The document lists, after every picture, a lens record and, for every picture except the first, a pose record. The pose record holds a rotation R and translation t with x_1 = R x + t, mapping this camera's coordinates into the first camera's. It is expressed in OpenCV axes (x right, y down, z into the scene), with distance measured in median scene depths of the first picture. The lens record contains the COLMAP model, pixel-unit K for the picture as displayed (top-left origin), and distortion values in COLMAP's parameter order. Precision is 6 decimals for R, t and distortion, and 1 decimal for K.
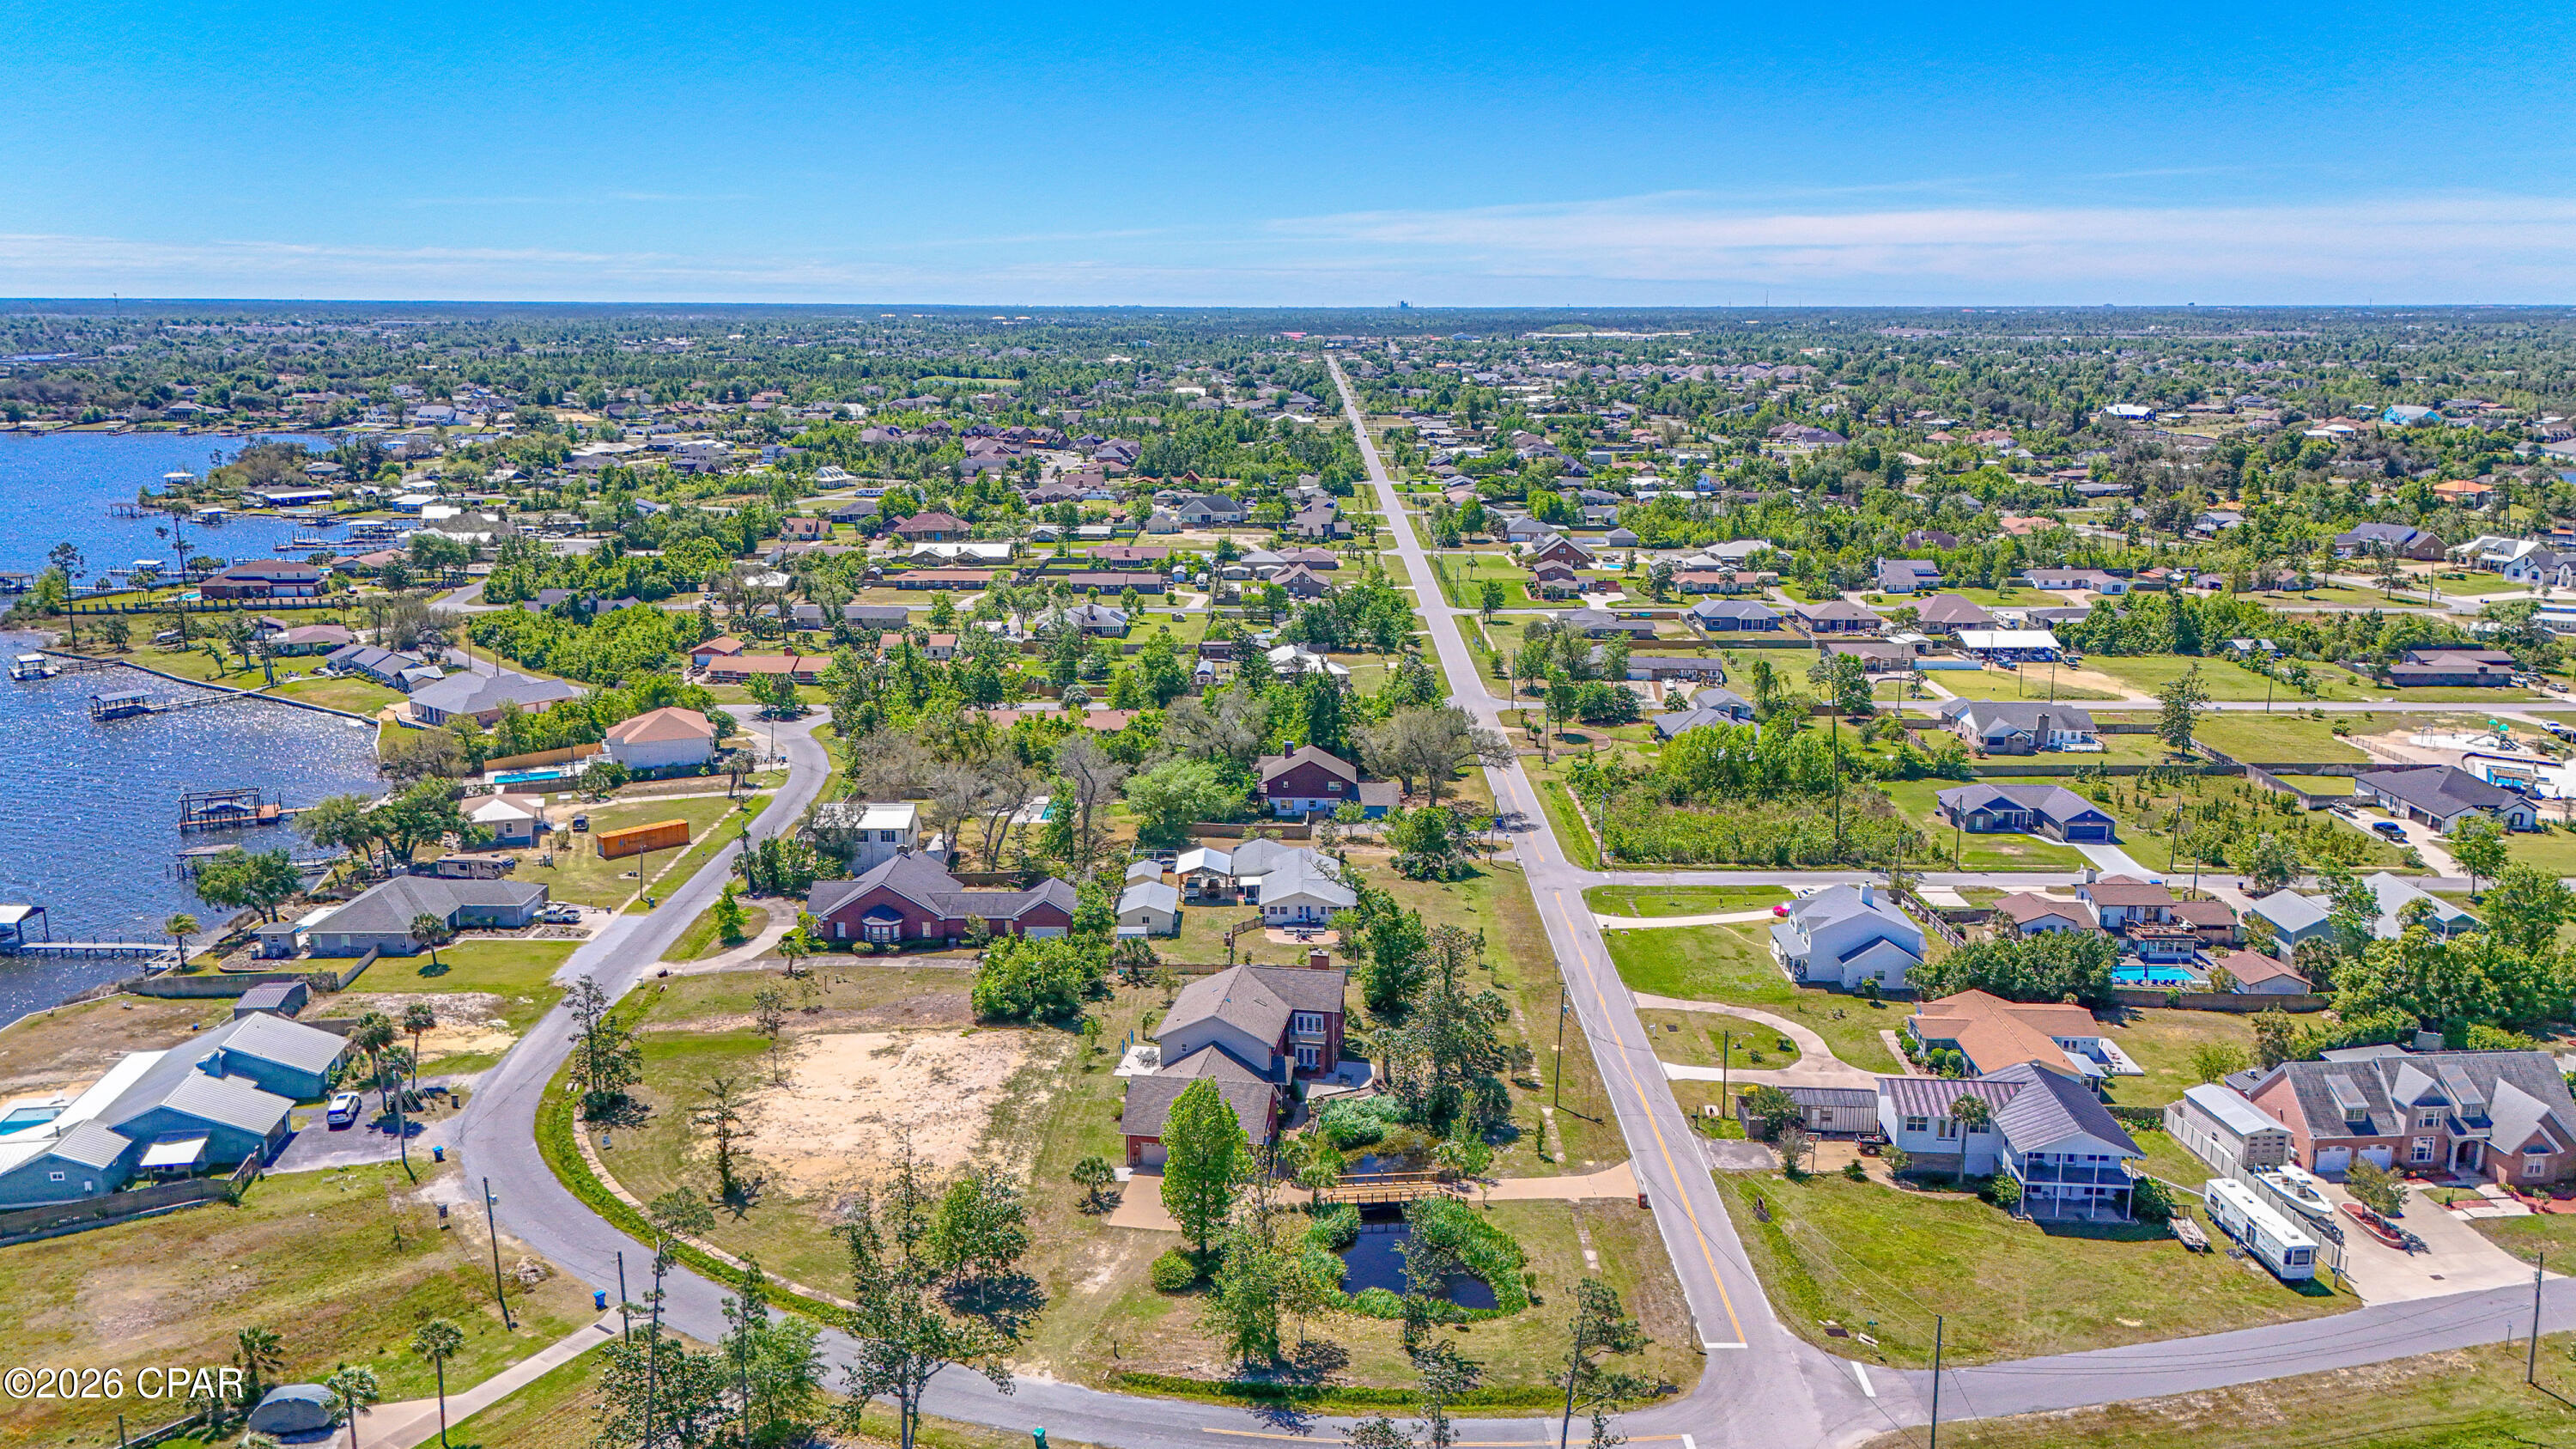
lens RADIAL K [[1882.0, 0, 1278.7], [0, 1882.0, 749.3], [0, 0, 1]] dist [0.068105, -0.058235]
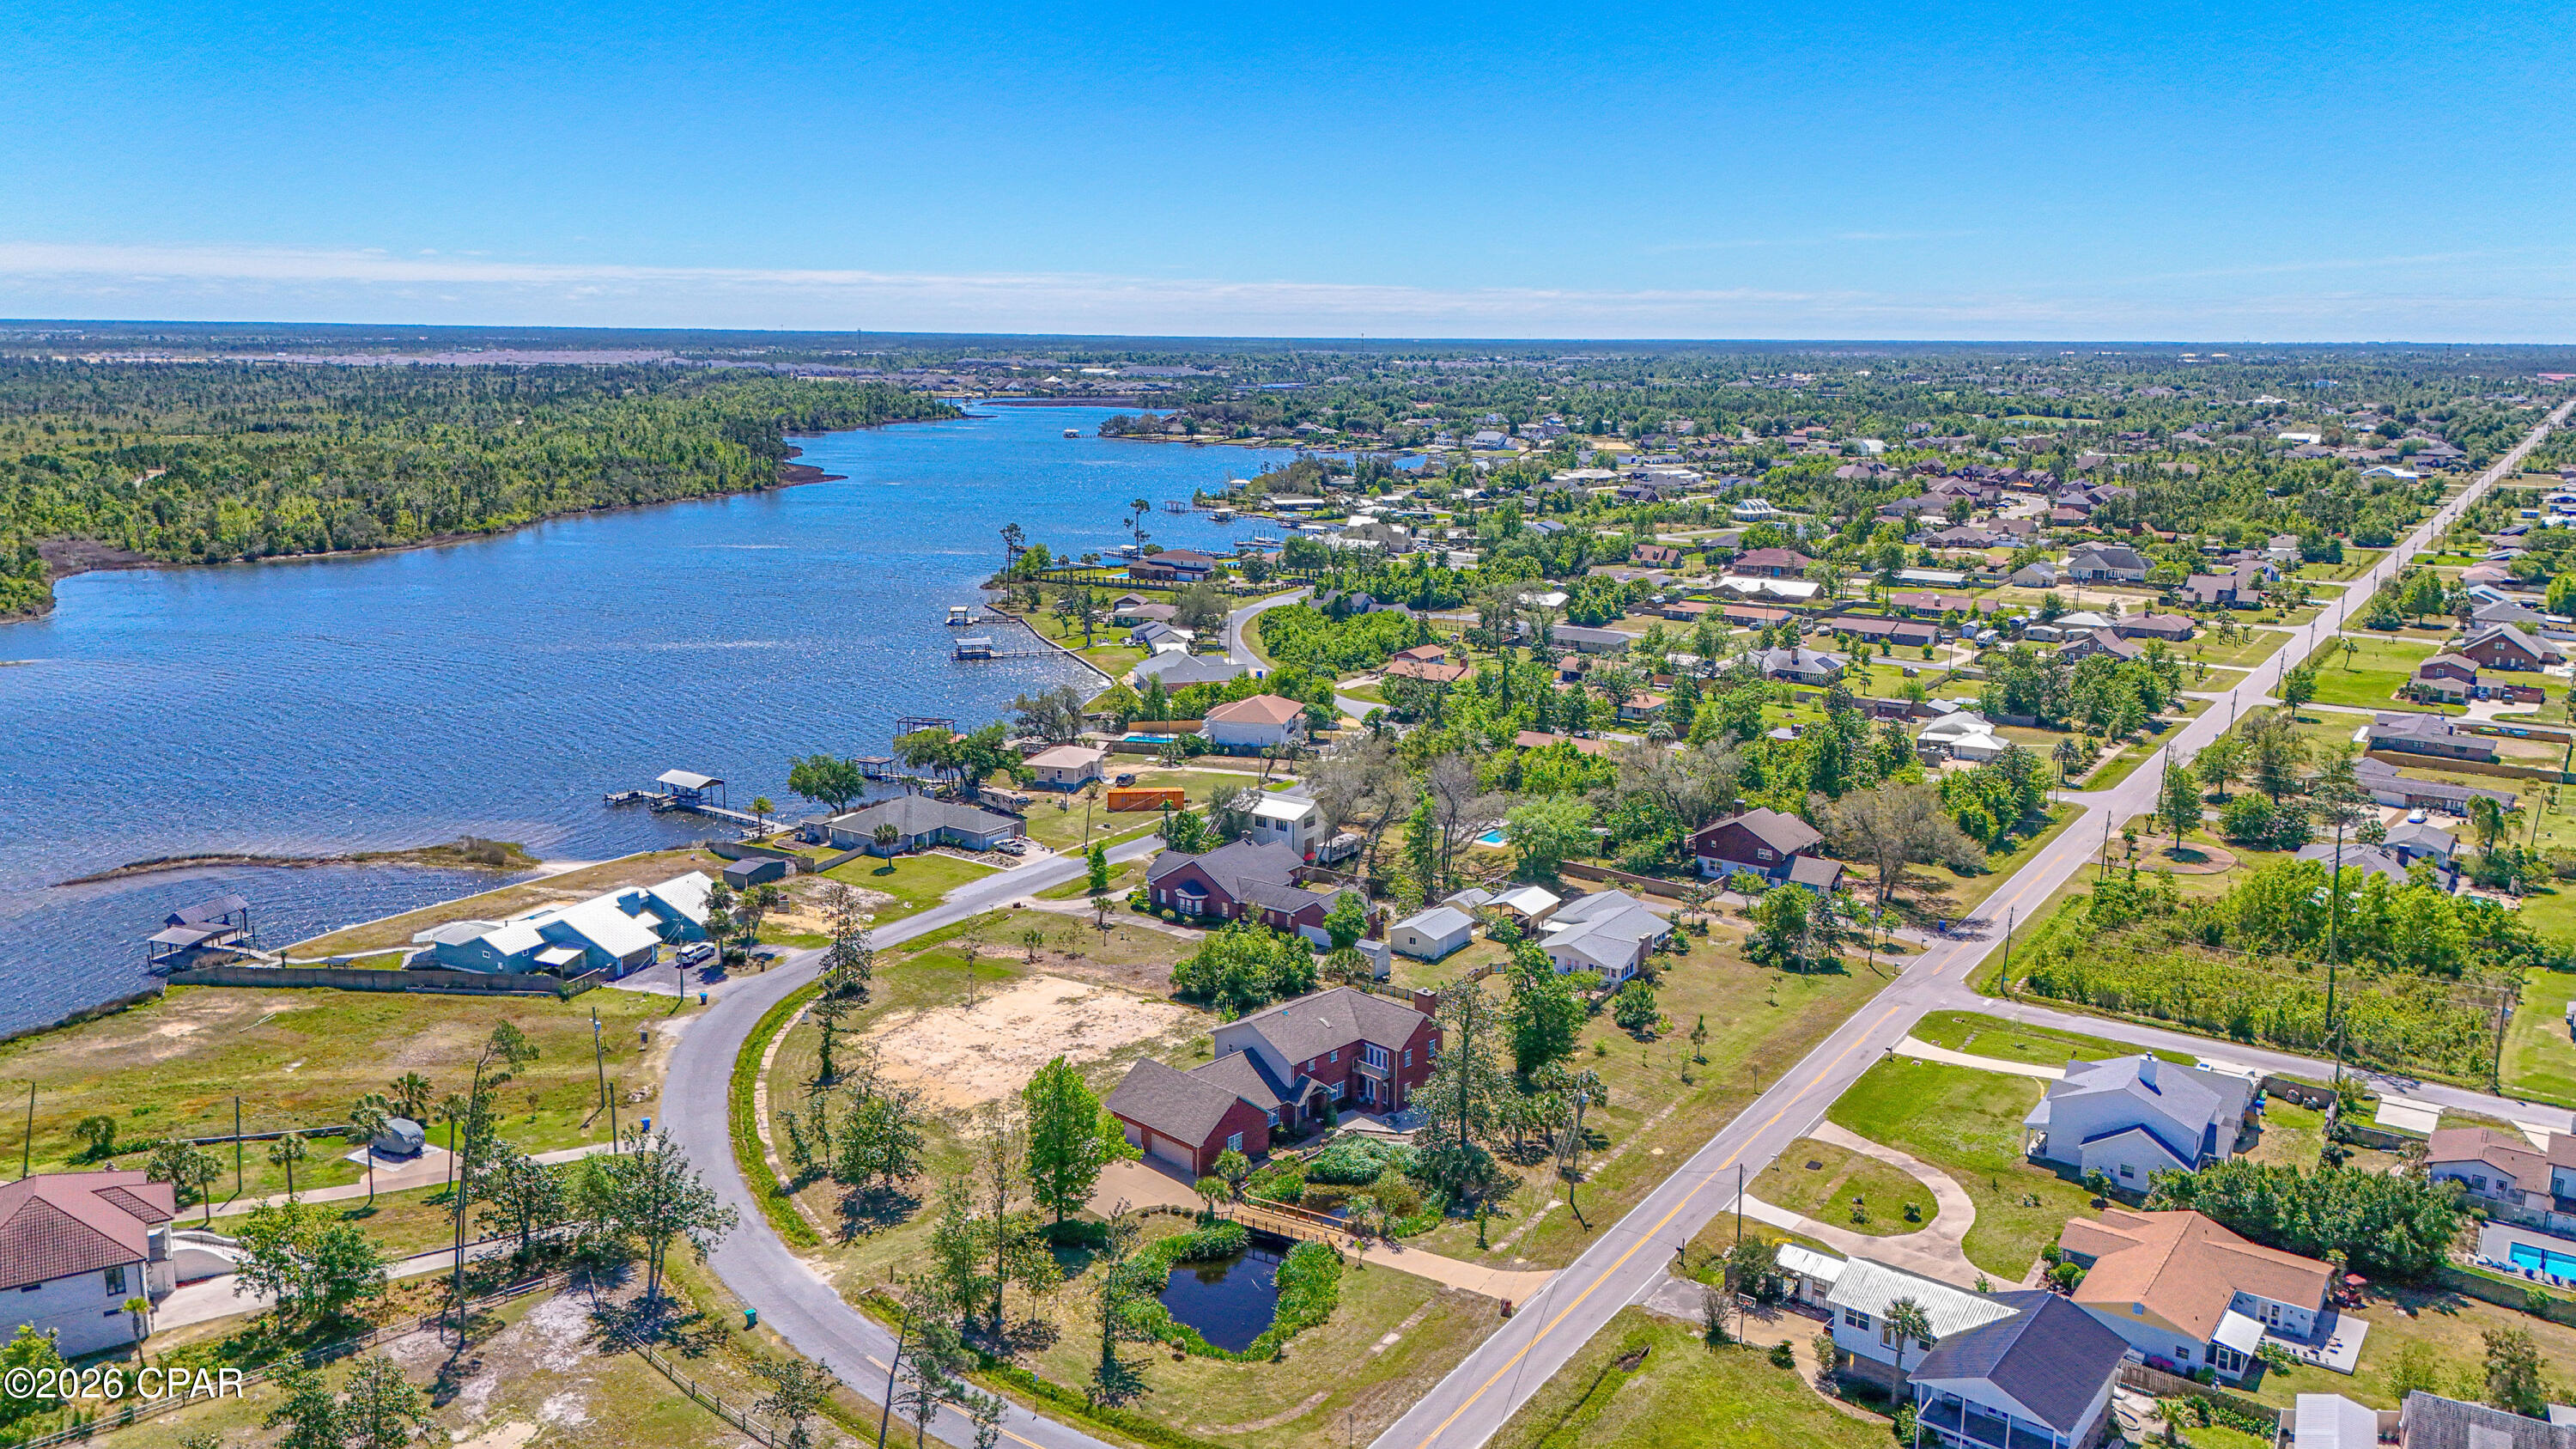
lens RADIAL K [[1882.0, 0, 1277.5], [0, 1882.0, 735.7], [0, 0, 1]] dist [0.068105, -0.058235]
pose [[0.825651, 0.123111, -0.550585, 0.285257], [-0.137126, 0.990427, 0.015826, -0.016303], [0.547263, 0.062433, 0.834629, 0.082415]]
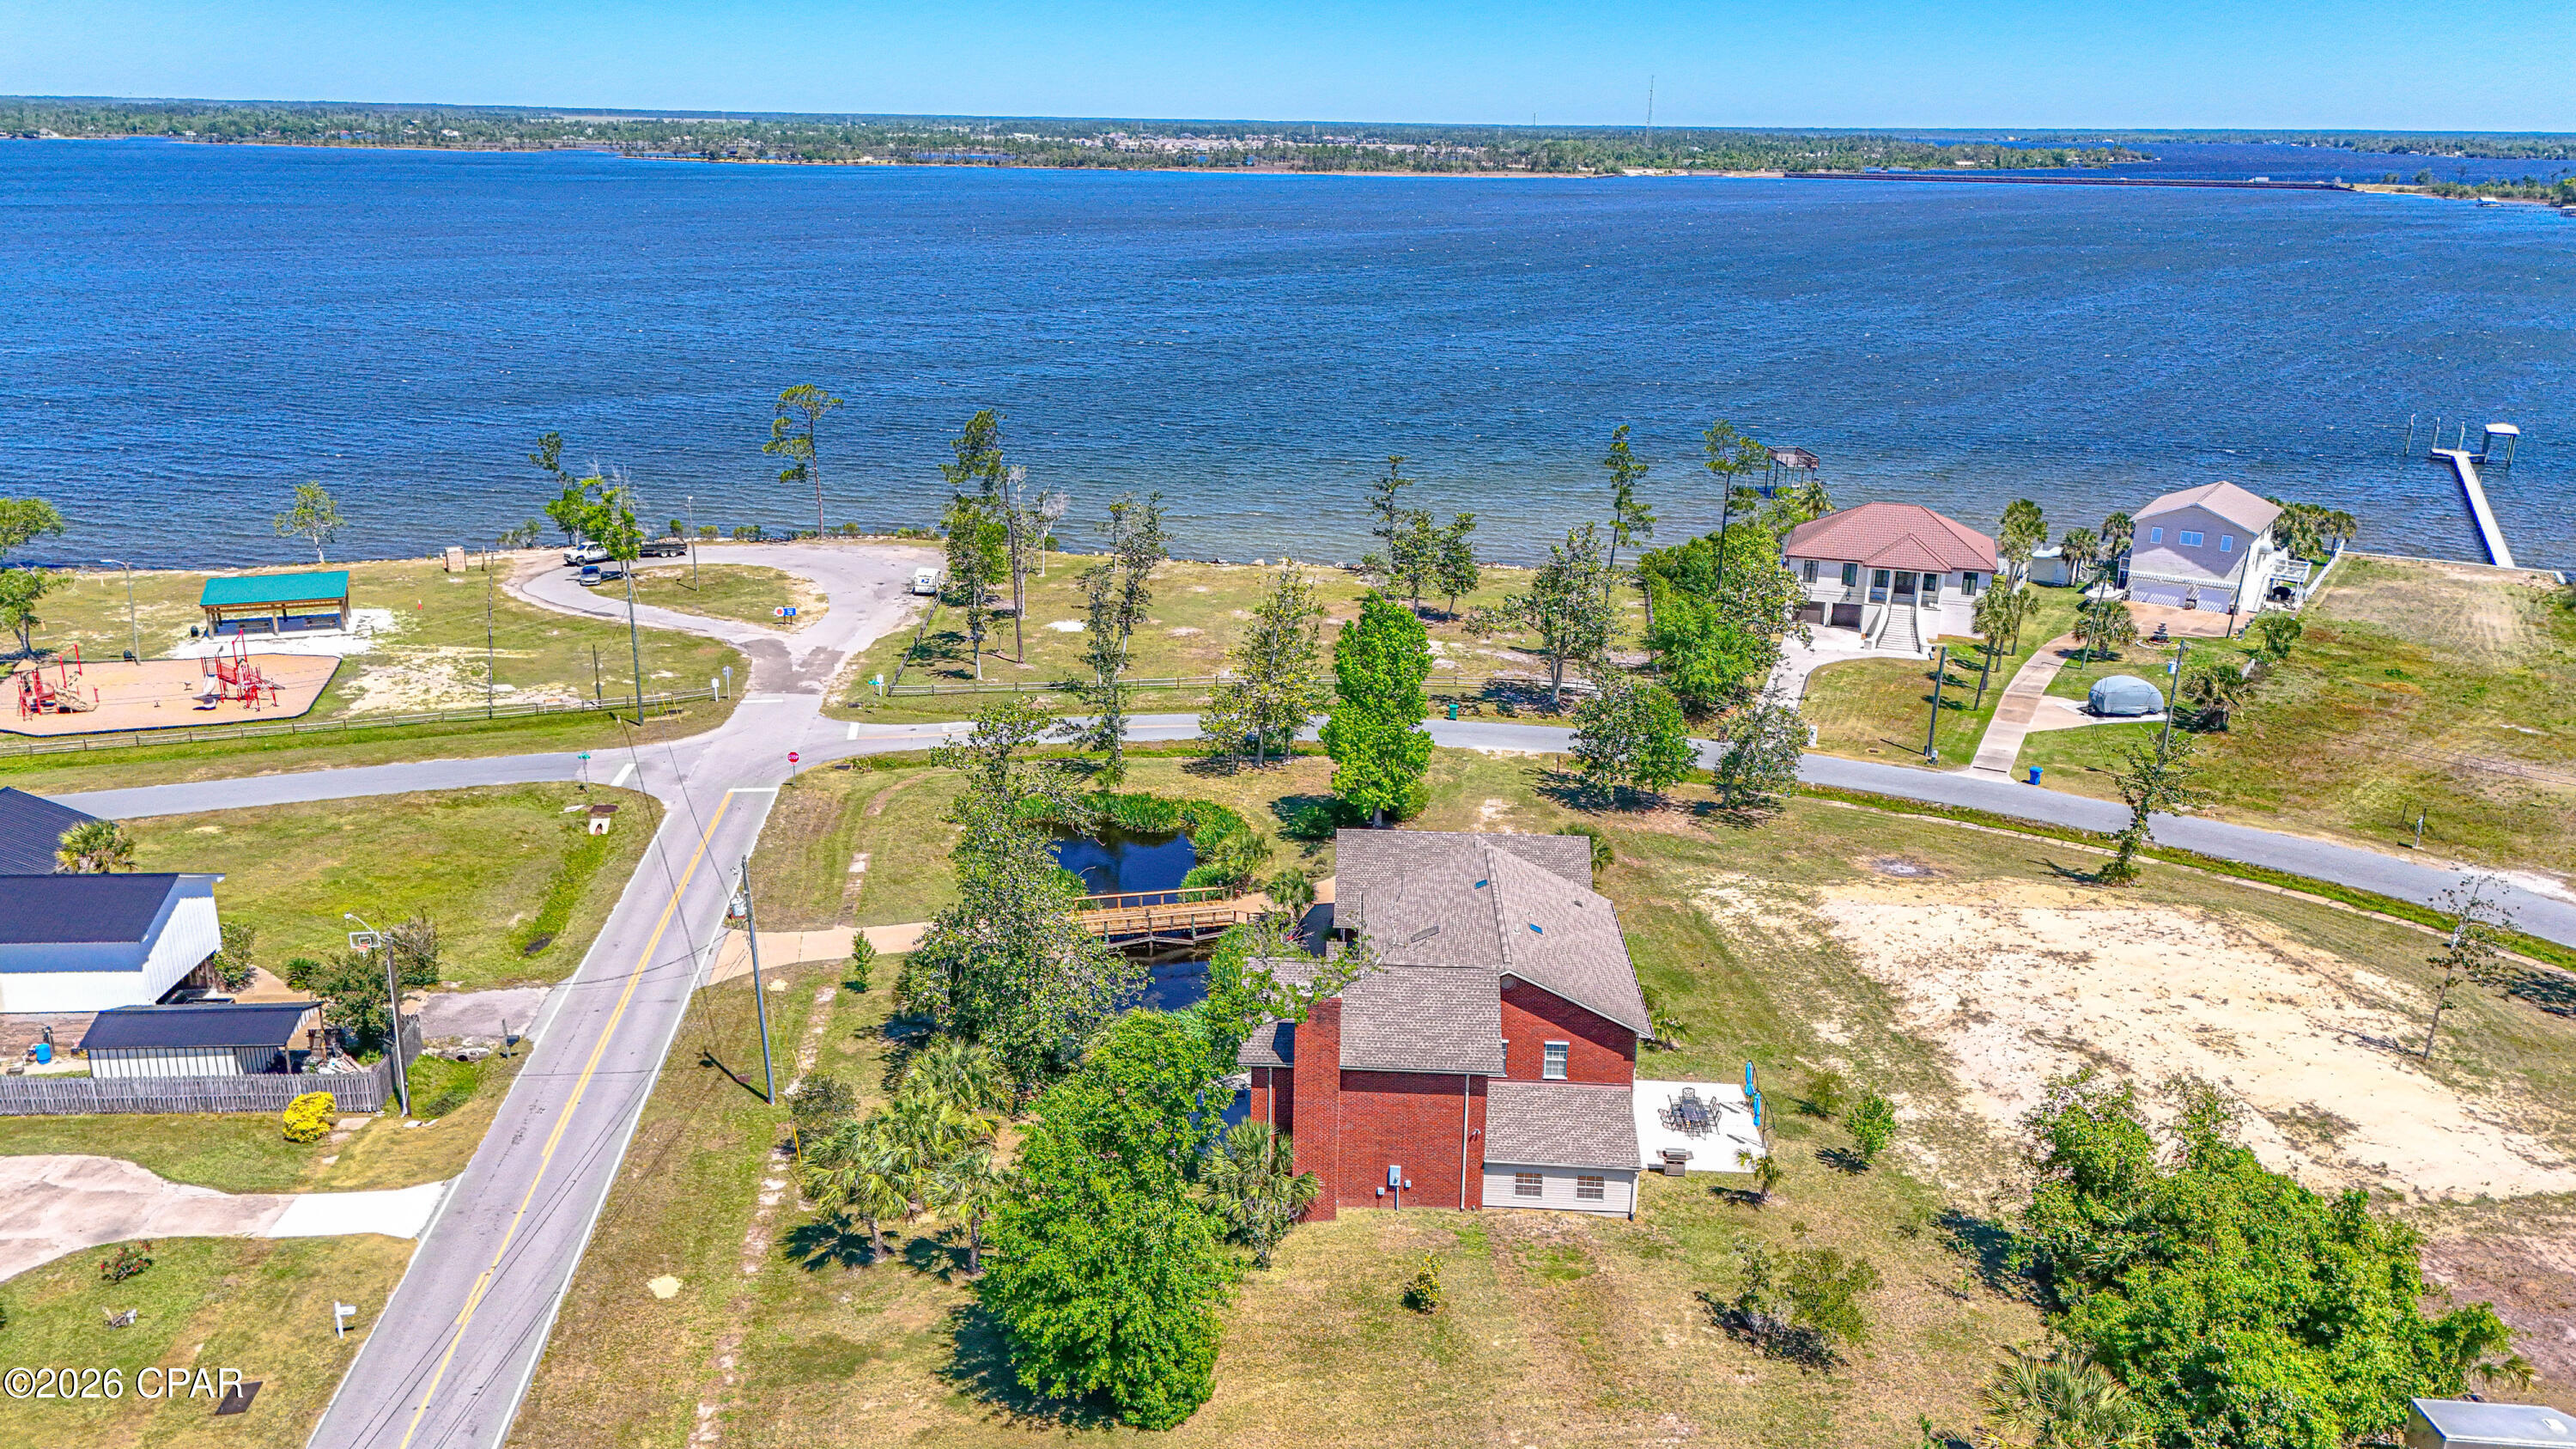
lens RADIAL K [[1882.0, 0, 1285.9], [0, 1882.0, 742.5], [0, 0, 1]] dist [0.068105, -0.058235]
pose [[-0.991293, 0.025093, -0.129261, 0.045078], [-0.046325, 0.852455, 0.520744, -0.075517], [0.123256, 0.522198, -0.843870, 0.768818]]
